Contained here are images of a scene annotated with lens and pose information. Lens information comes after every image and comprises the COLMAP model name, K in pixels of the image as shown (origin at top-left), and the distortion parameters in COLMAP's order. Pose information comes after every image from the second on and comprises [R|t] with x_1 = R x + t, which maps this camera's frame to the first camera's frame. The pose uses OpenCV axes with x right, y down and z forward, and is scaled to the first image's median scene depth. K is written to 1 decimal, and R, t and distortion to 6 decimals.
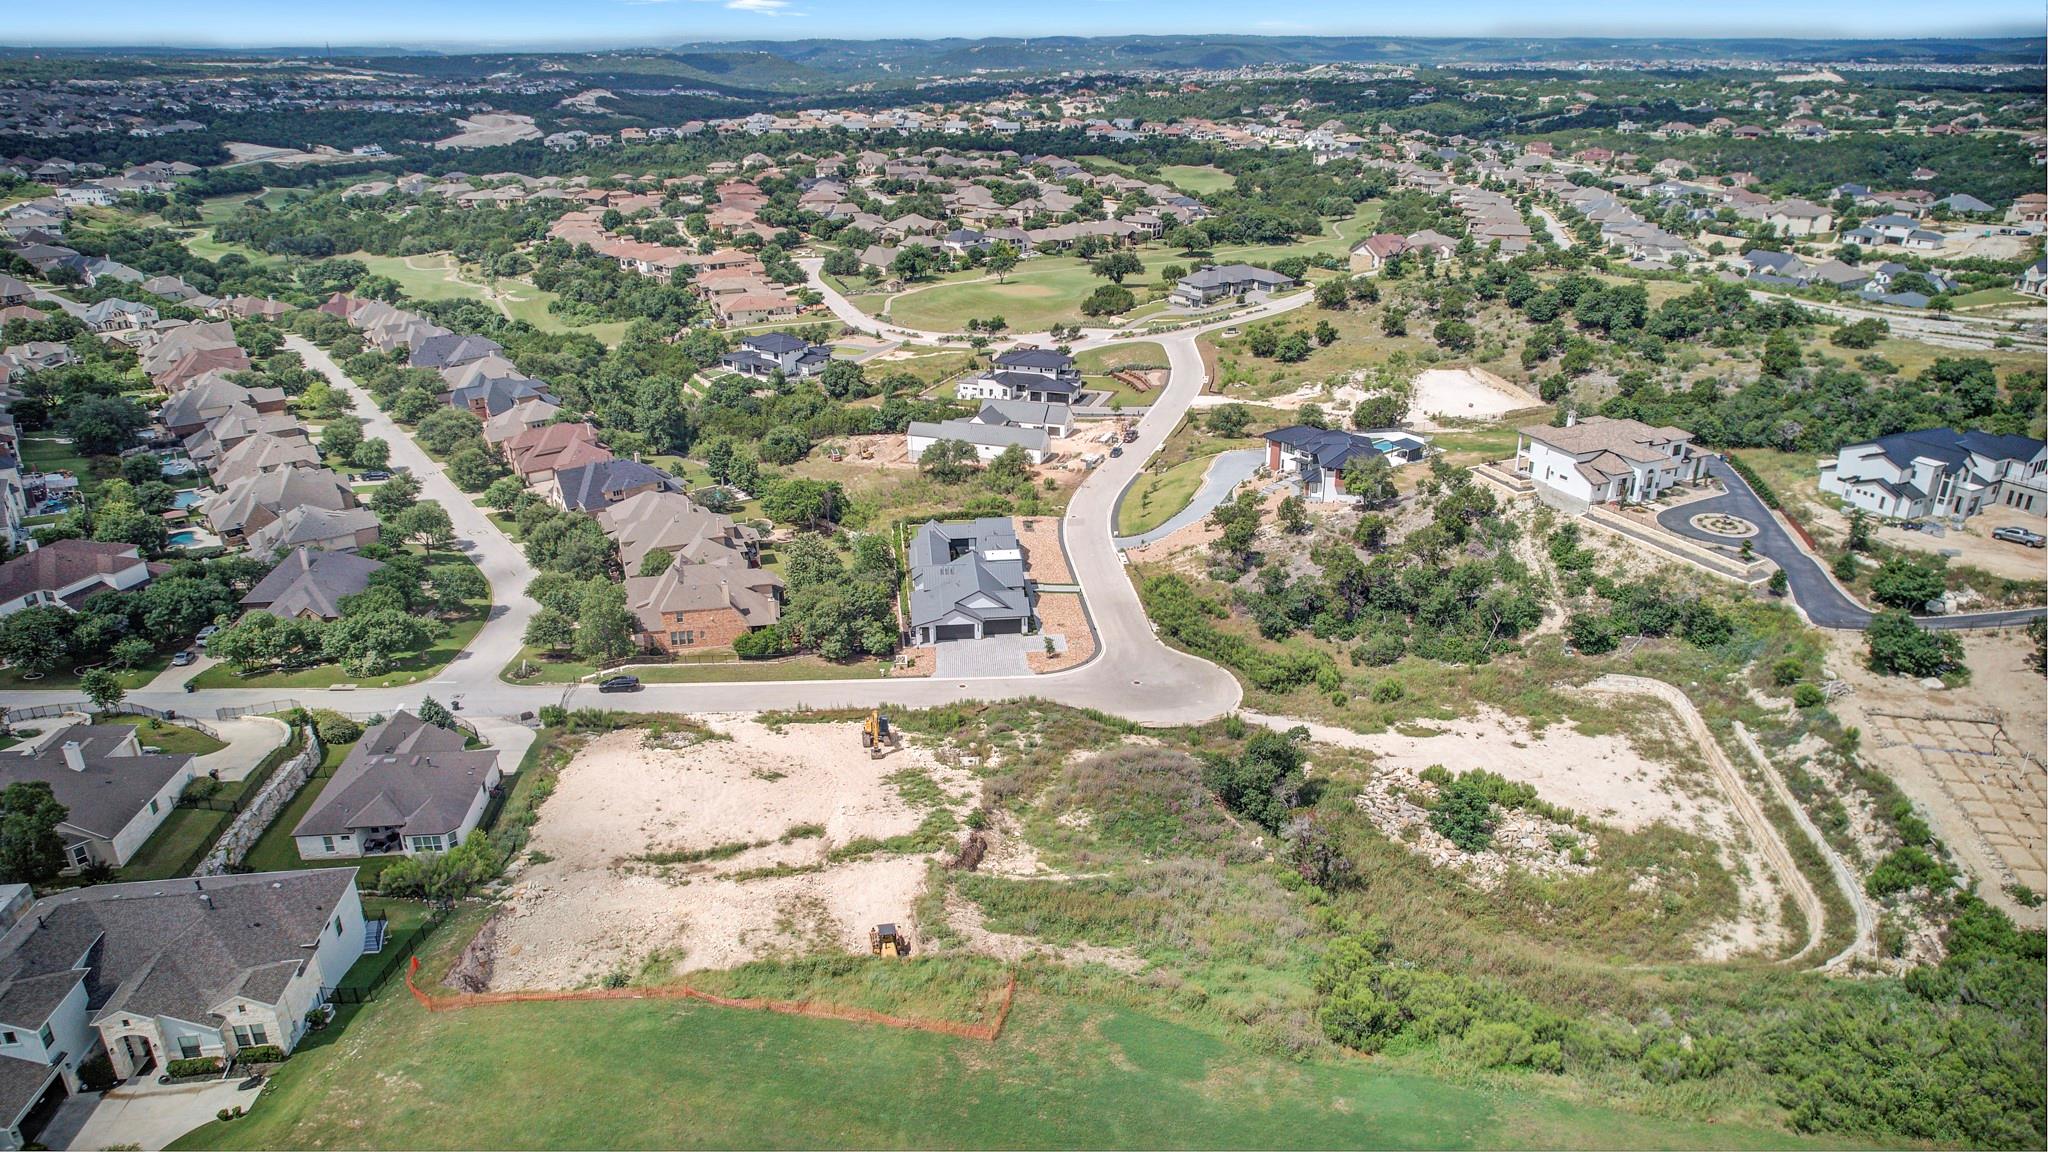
lens RADIAL K [[1328.7, 0, 1038.0], [0, 1328.7, 547.2], [0, 0, 1]] dist [-0.082952, 0.079064]
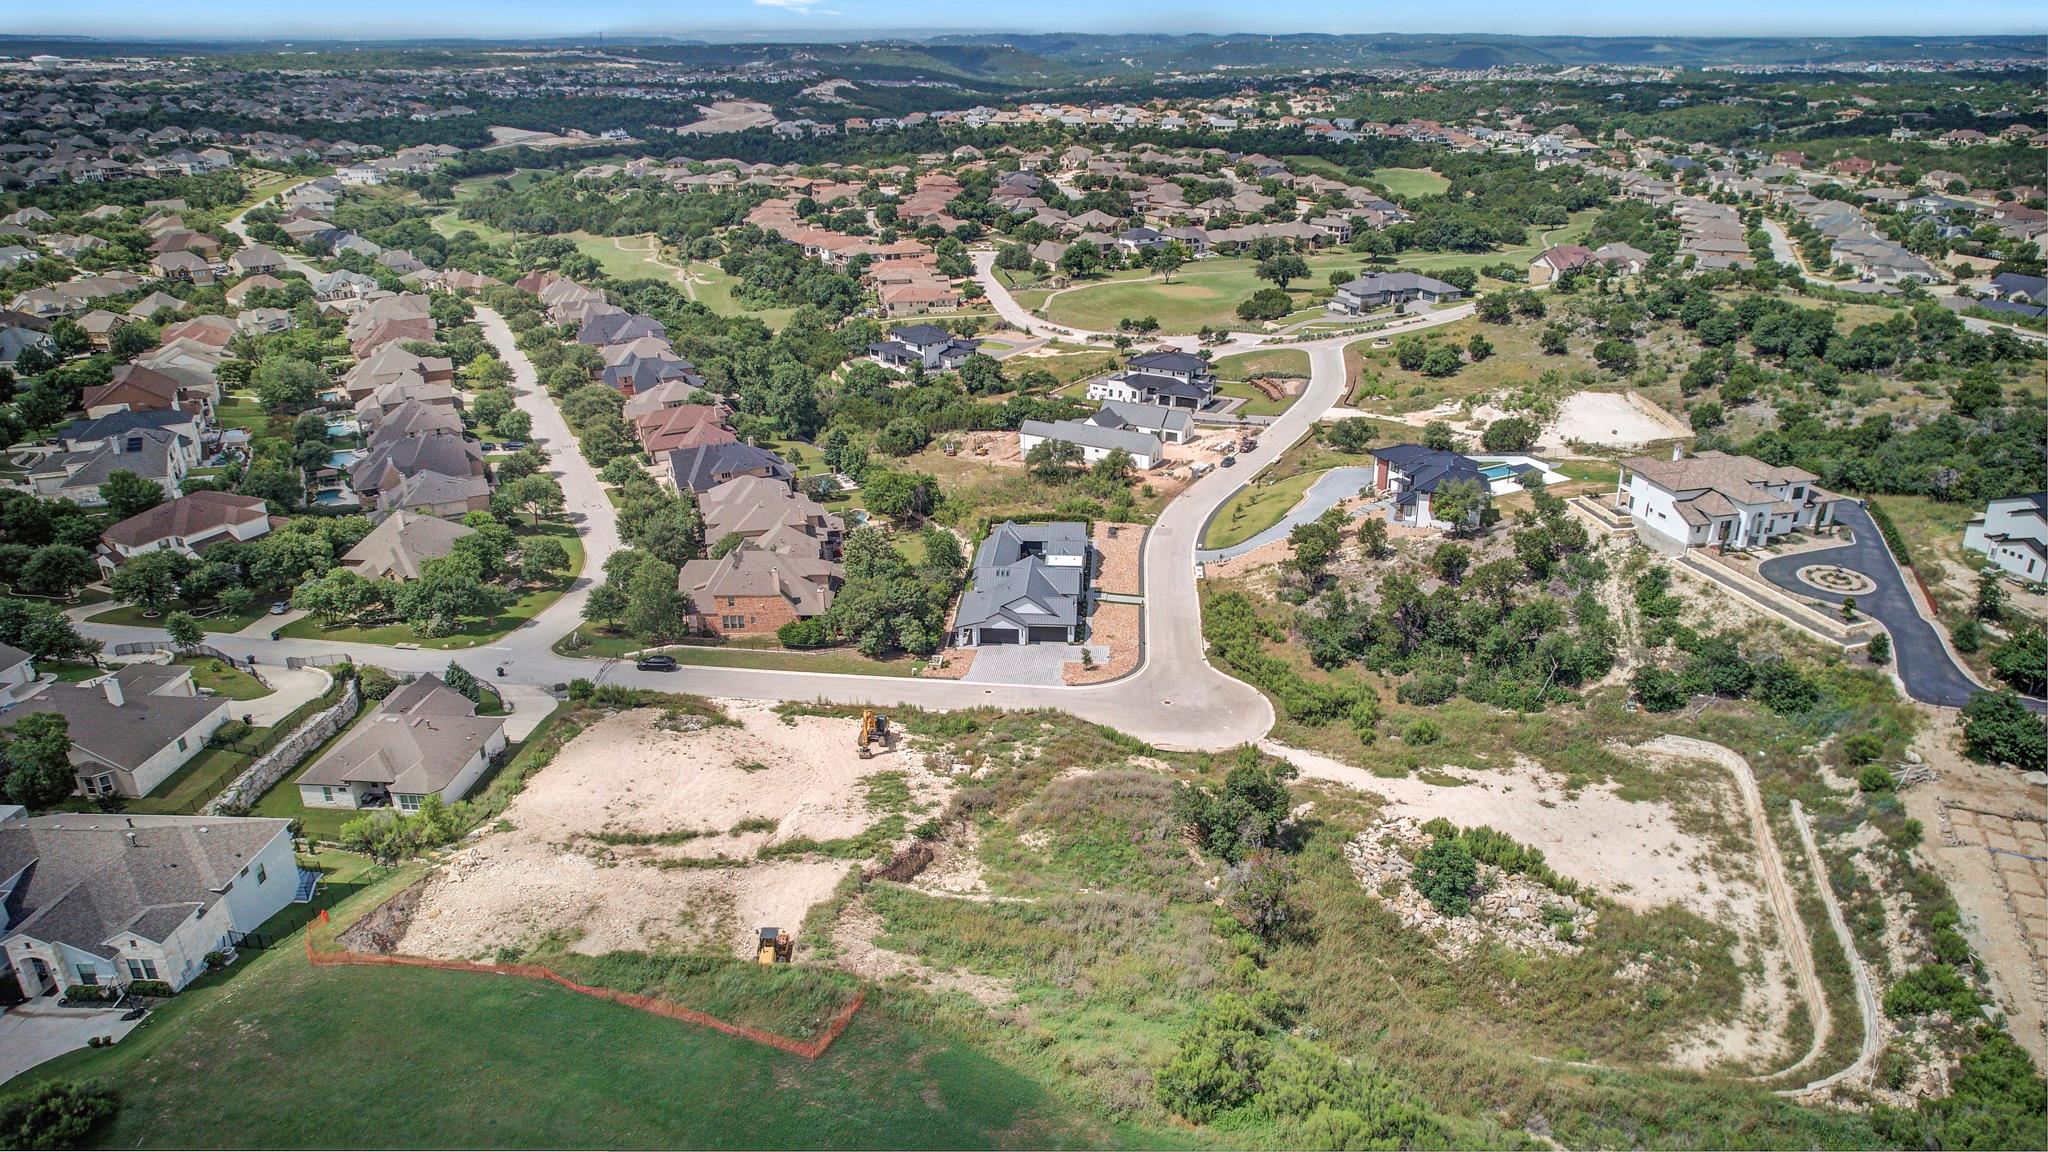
lens RADIAL K [[1338.2, 0, 1052.6], [0, 1338.2, 526.3], [0, 0, 1]] dist [-0.082396, 0.079258]
pose [[0.986396, 0.060735, -0.152757, 0.103235], [-0.062775, 0.997991, -0.008562, -0.009595], [0.151930, 0.018035, 0.988227, 0.017393]]
